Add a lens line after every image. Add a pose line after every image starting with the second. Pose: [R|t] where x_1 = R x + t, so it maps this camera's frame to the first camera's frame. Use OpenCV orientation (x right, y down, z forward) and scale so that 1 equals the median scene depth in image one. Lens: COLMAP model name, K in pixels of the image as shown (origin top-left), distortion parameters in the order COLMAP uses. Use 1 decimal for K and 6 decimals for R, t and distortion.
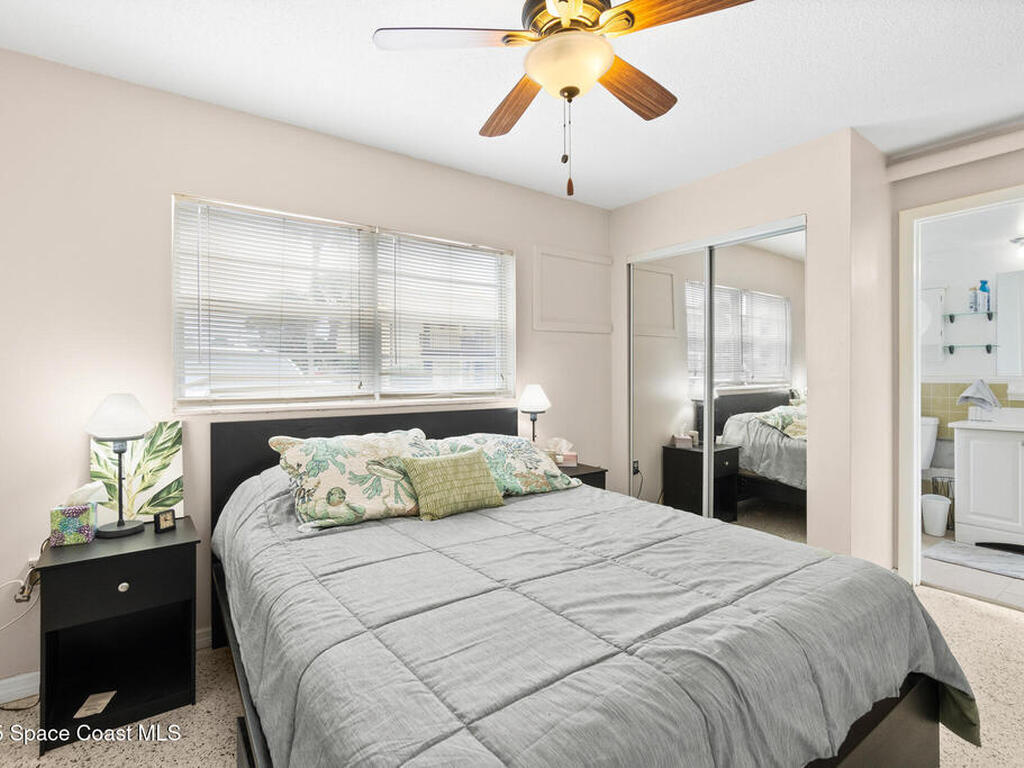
lens RADIAL K [[504.3, 0, 510.5], [0, 504.3, 377.8], [0, 0, 1]] dist [-0.002633, 0.000763]
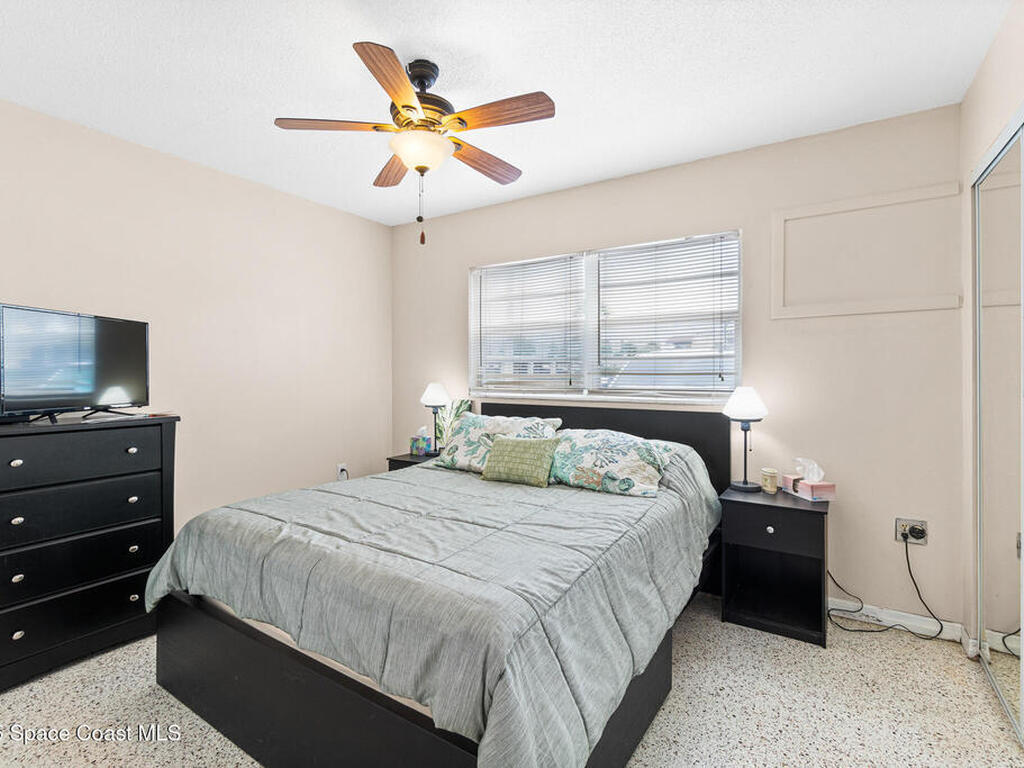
lens RADIAL K [[504.3, 0, 509.2], [0, 504.3, 375.9], [0, 0, 1]] dist [-0.002633, 0.000763]
pose [[0.372757, 0.019183, -0.927731, 1.461867], [-0.002210, 0.999802, 0.019785, -0.047768], [0.927926, -0.005325, 0.372726, 0.659406]]
